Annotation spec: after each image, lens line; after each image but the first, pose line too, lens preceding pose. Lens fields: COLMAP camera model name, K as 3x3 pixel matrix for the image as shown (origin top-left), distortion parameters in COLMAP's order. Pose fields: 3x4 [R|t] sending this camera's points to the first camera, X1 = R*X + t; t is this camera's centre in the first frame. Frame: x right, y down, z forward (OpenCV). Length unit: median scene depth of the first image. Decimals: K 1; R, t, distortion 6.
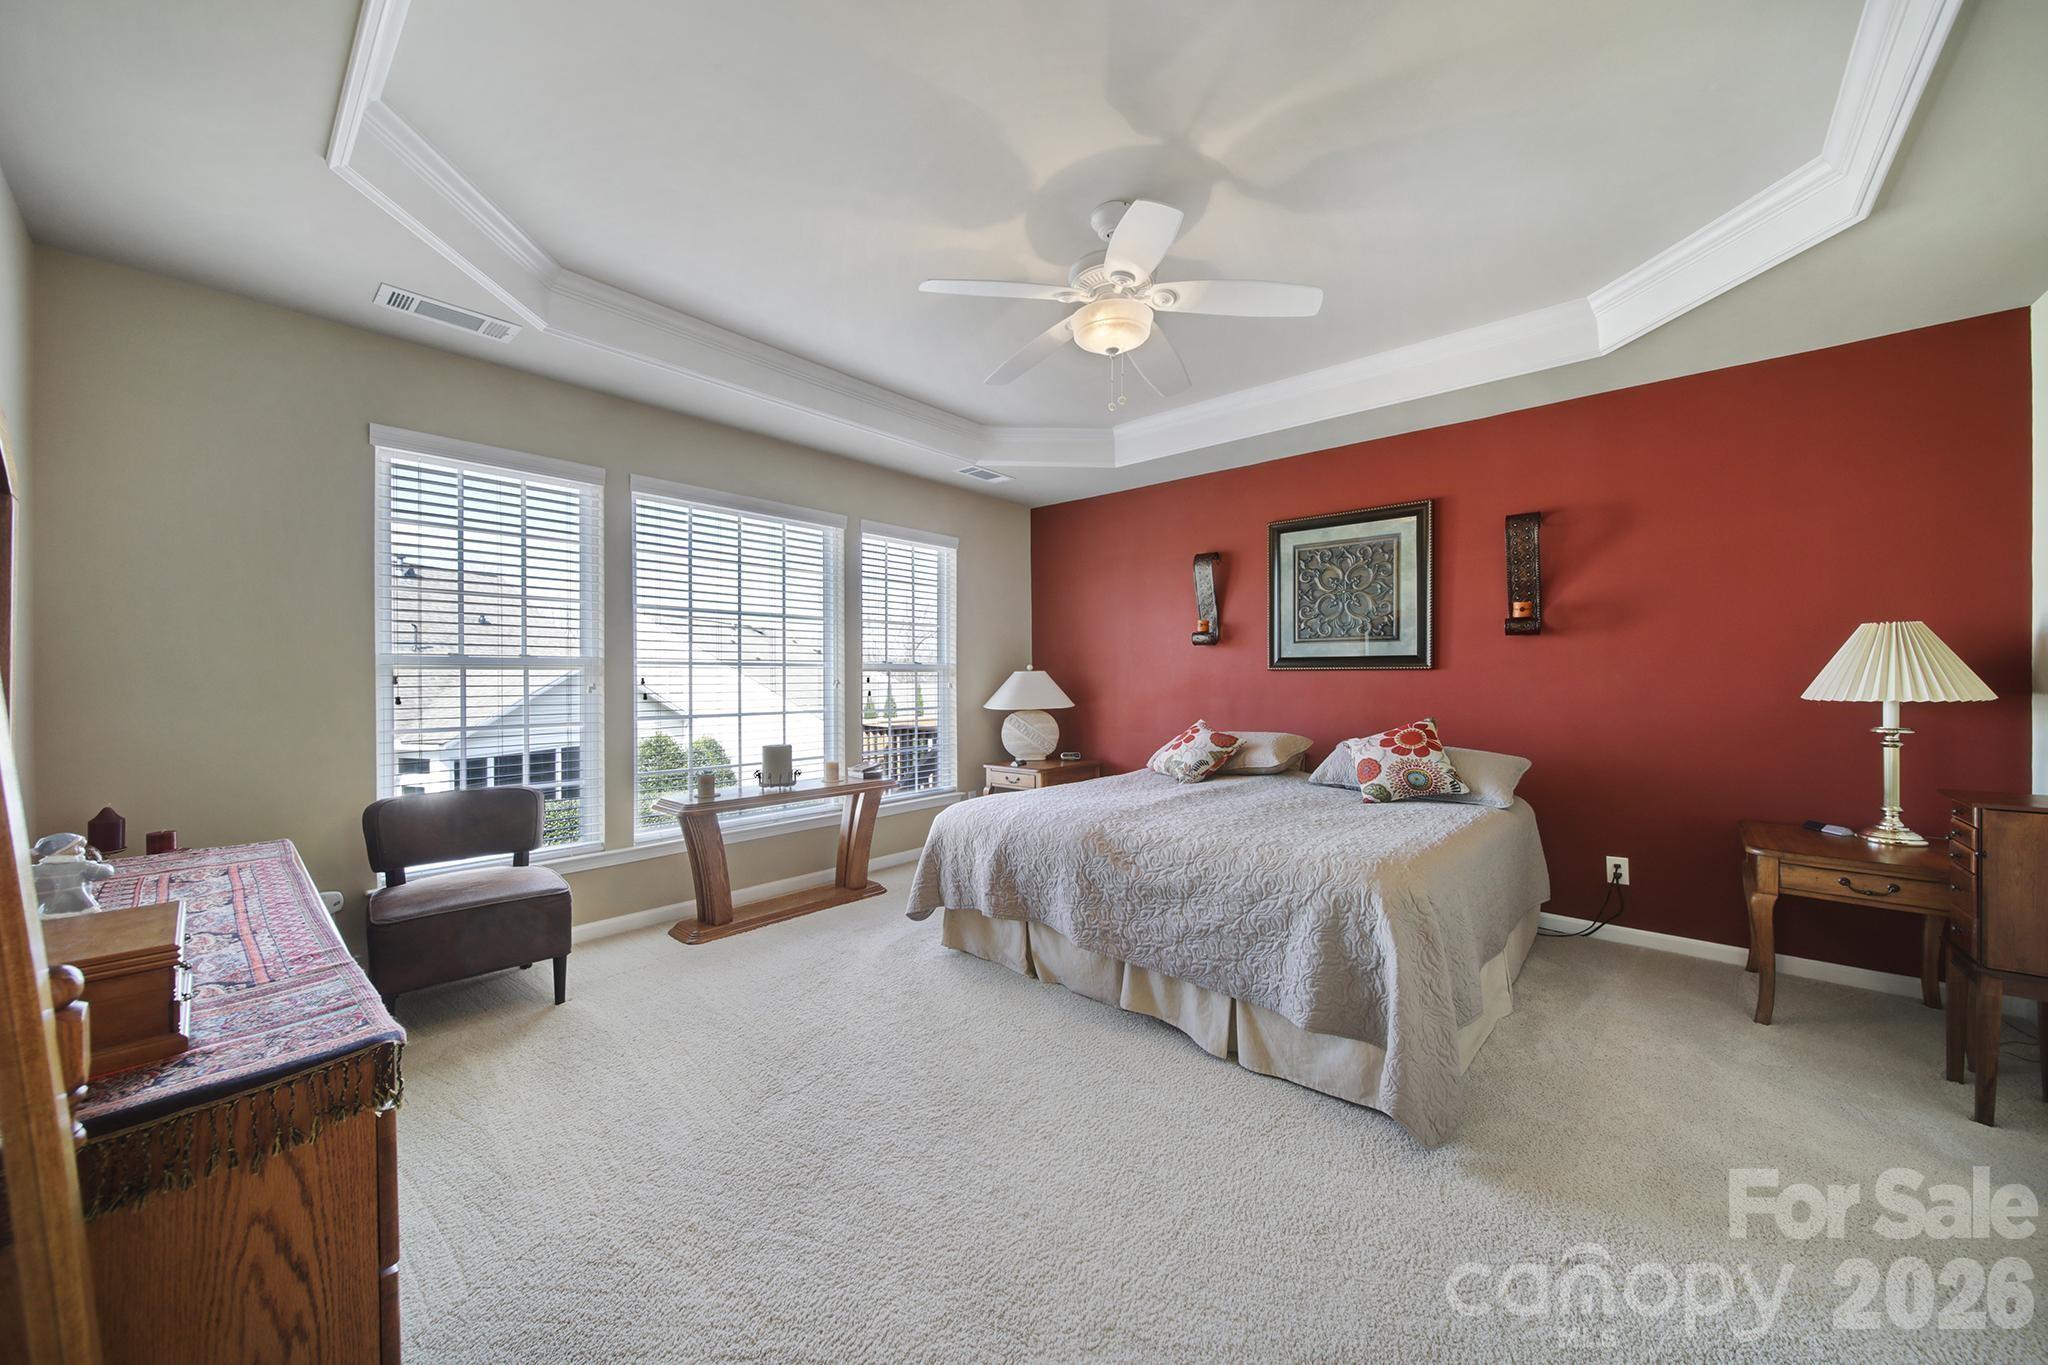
lens RADIAL K [[726.8, 0, 1018.2], [0, 726.8, 675.1], [0, 0, 1]] dist [-0.000010, -0.000002]
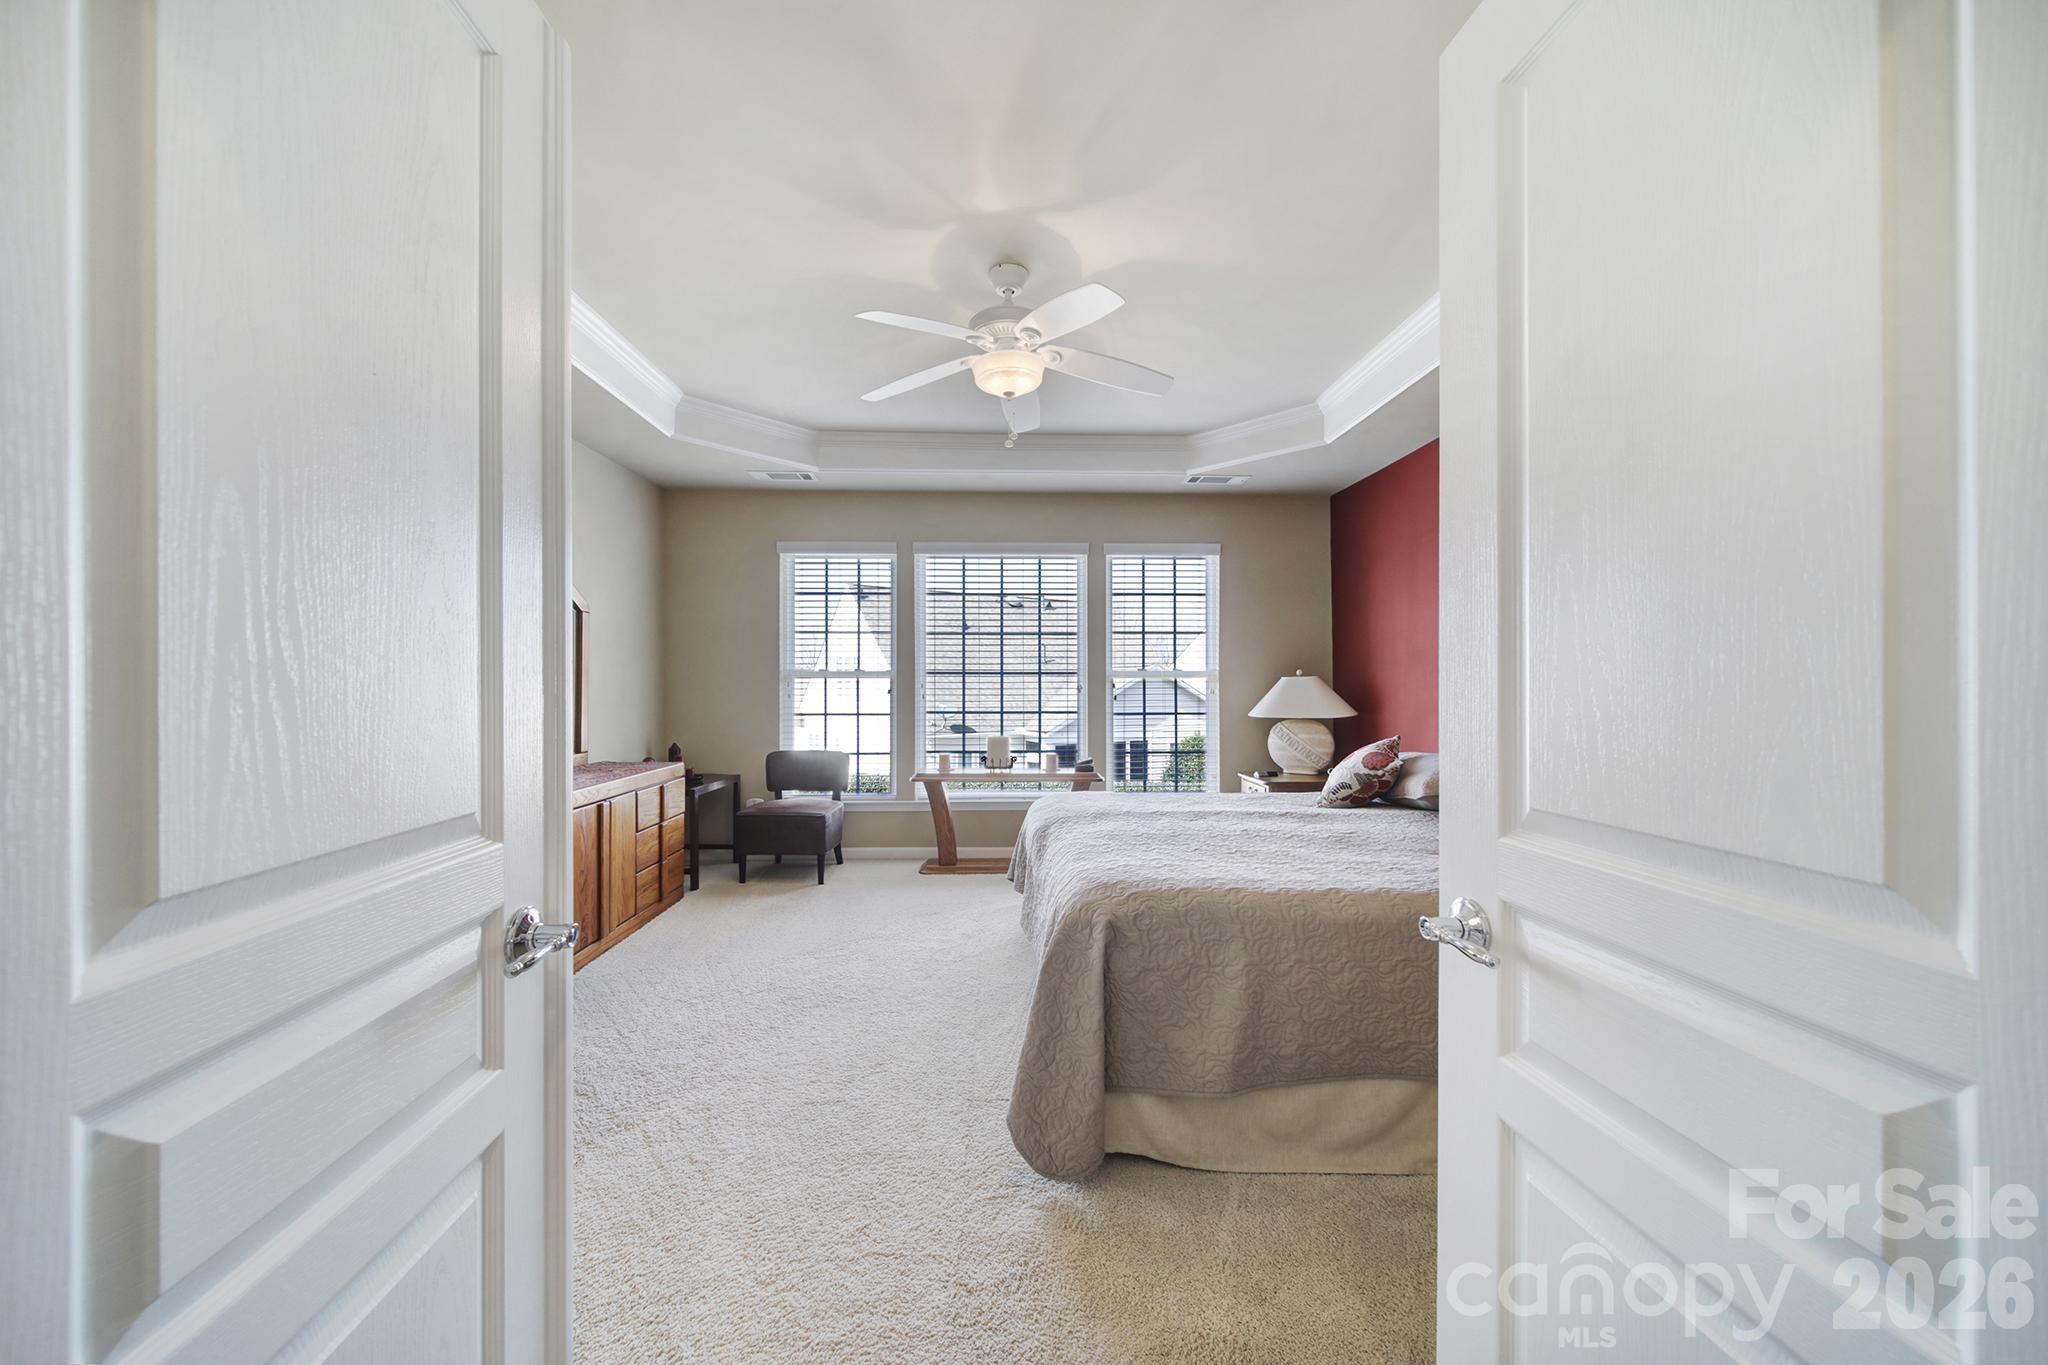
lens RADIAL K [[726.8, 0, 1018.2], [0, 726.8, 675.1], [0, 0, 1]] dist [-0.000010, -0.000002]
pose [[0.682618, -0.007059, -0.730741, 0.603774], [0.000787, 0.999960, -0.008924, 0.000006], [0.730775, 0.005516, 0.682596, 0.152375]]
